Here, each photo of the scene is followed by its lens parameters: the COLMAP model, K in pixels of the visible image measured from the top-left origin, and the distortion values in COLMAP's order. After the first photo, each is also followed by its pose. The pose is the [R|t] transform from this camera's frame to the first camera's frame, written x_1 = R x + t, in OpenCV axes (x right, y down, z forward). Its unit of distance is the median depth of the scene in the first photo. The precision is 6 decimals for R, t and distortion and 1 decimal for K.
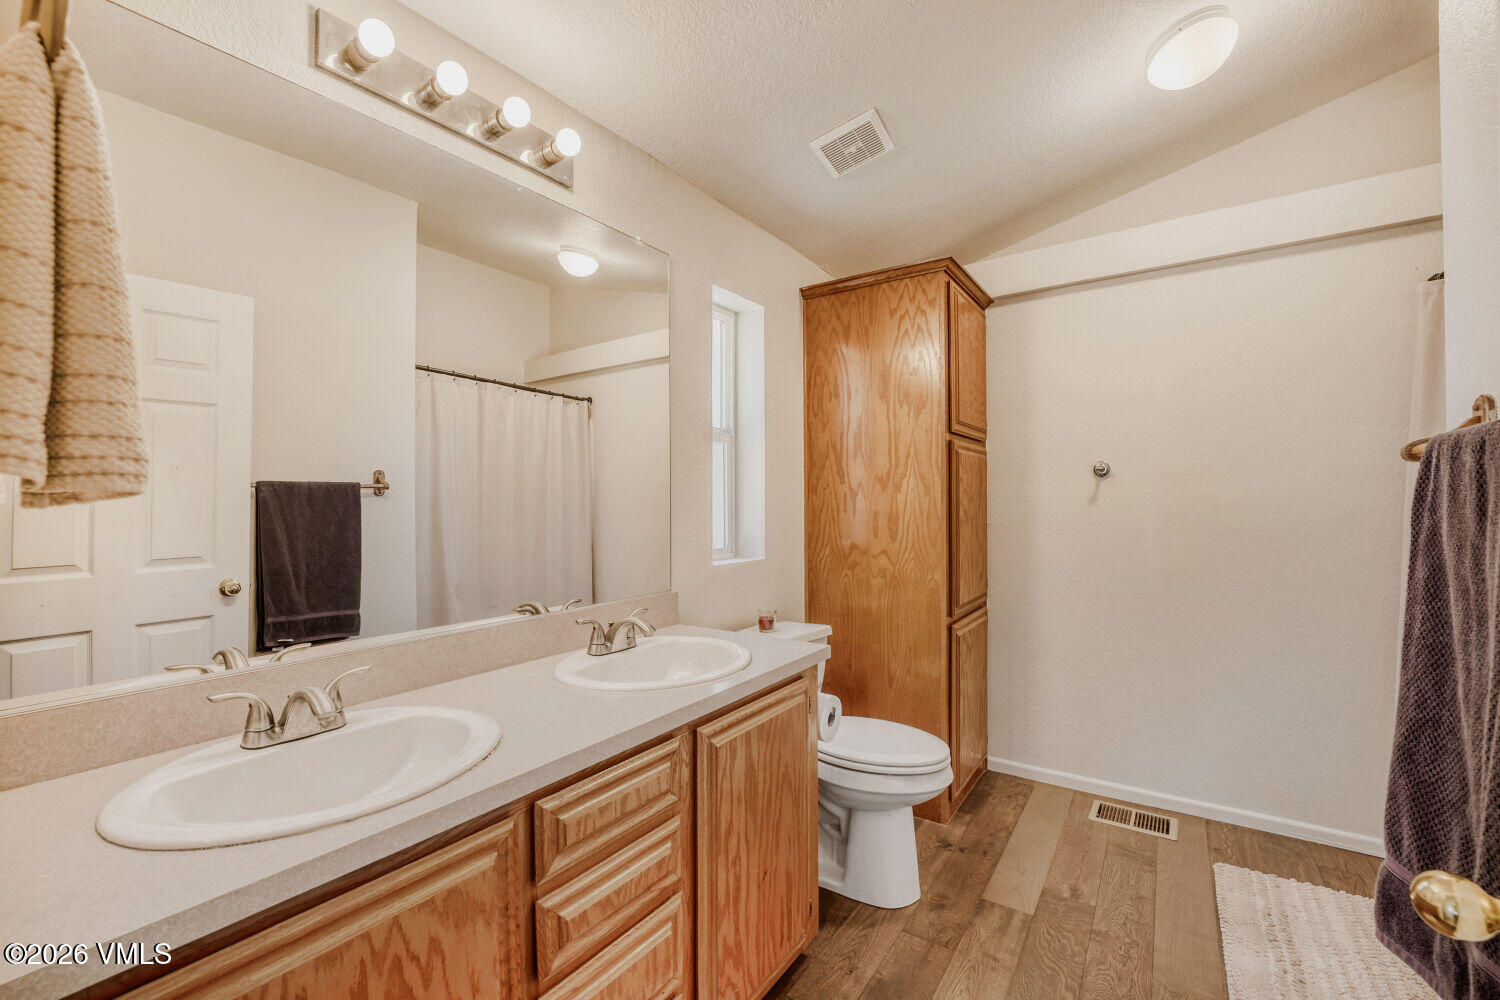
lens RADIAL K [[616.9, 0, 750.0], [0, 616.9, 500.0], [0, 0, 1]] dist [-0.000353, -0.000067]
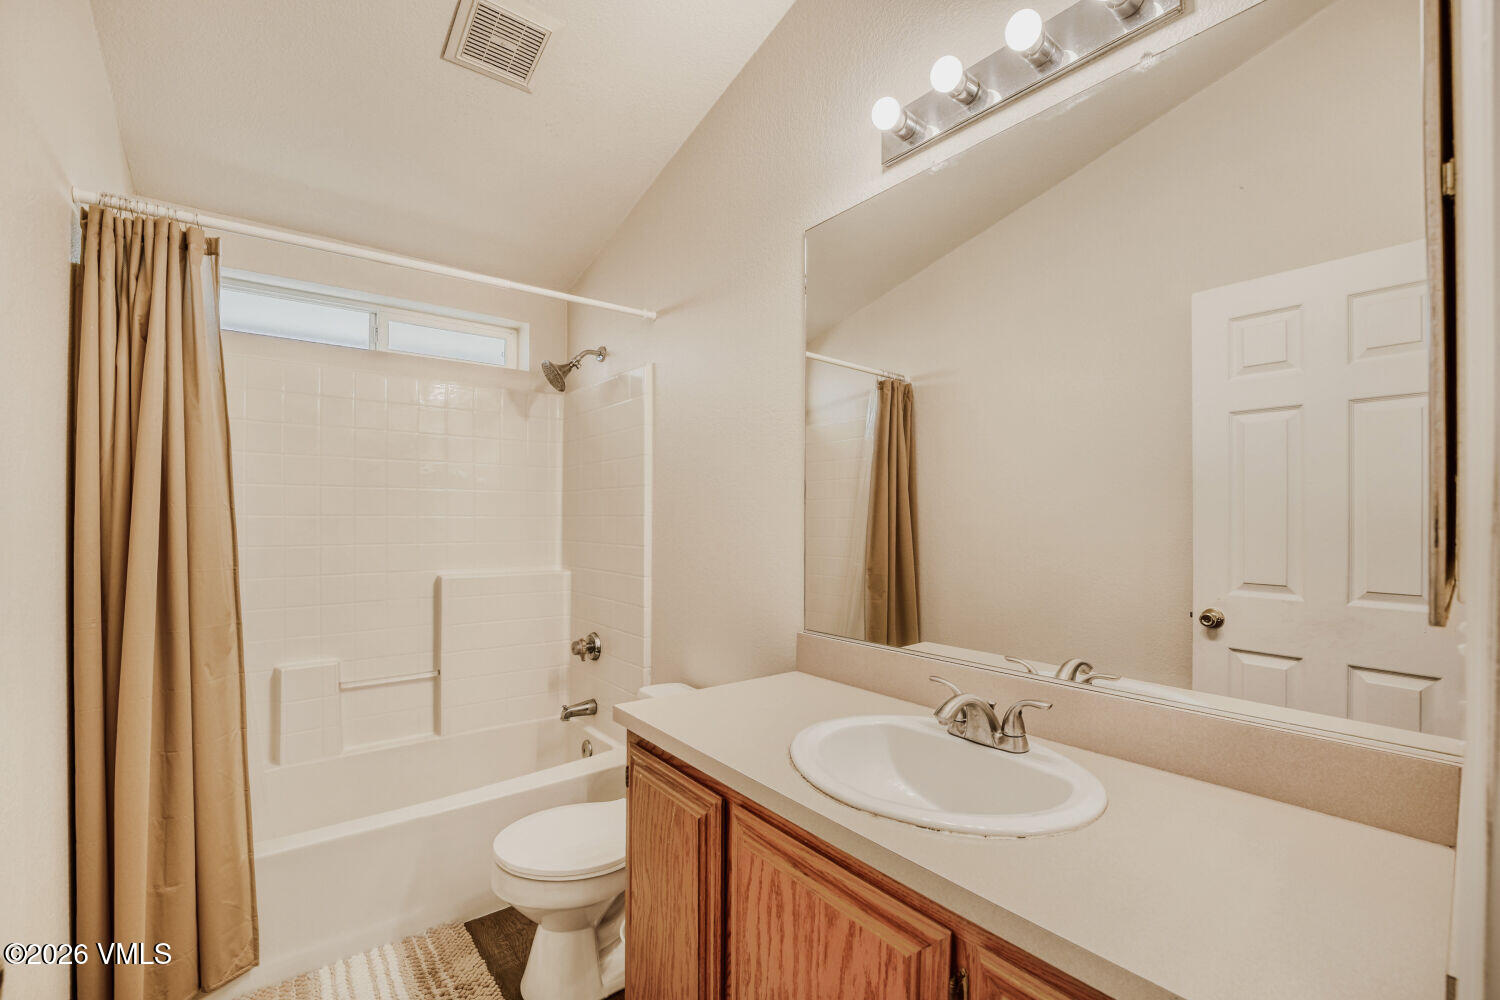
lens RADIAL K [[667.5, 0, 683.1], [0, 667.5, 502.7], [0, 0, 1]] dist [0.015033, 0.000140]
pose [[-0.316993, -0.025909, -0.948074, 0.468717], [0.000614, 0.999621, -0.027523, -0.003469], [0.948428, -0.009307, -0.316857, 0.739147]]
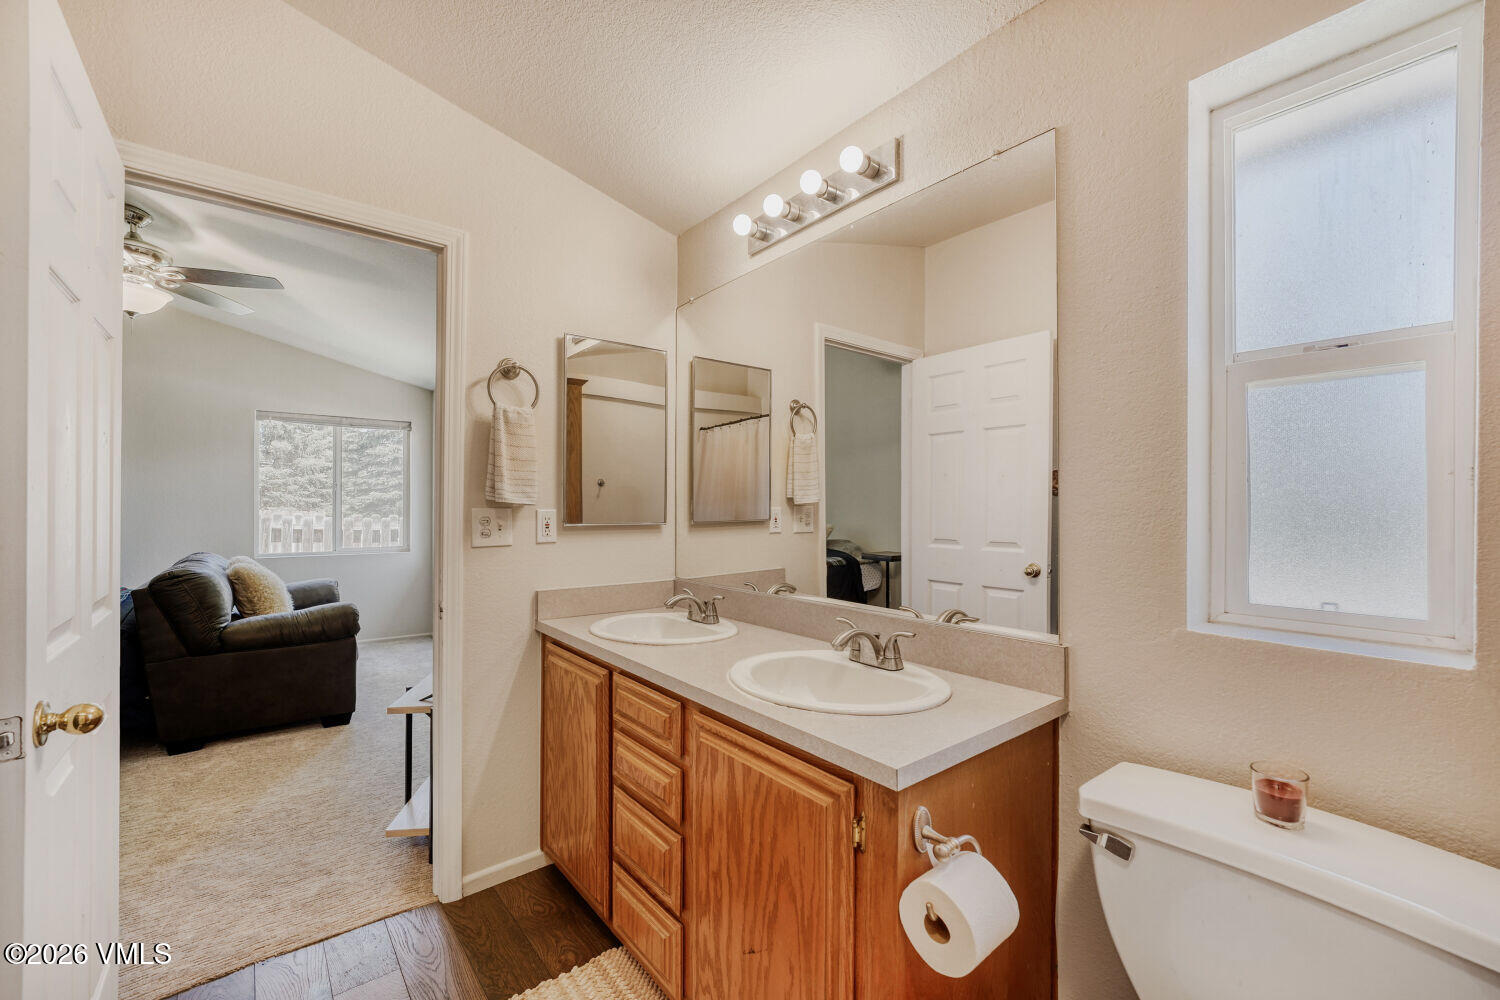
lens RADIAL K [[622.0, 0, 750.0], [0, 622.0, 500.0], [0, 0, 1]] dist [0.012021, 0.000038]
pose [[-0.274847, 0.002395, -0.961485, 0.730675], [-0.000948, 0.999996, 0.002762, -0.006664], [0.961487, 0.001670, -0.274844, 1.069666]]
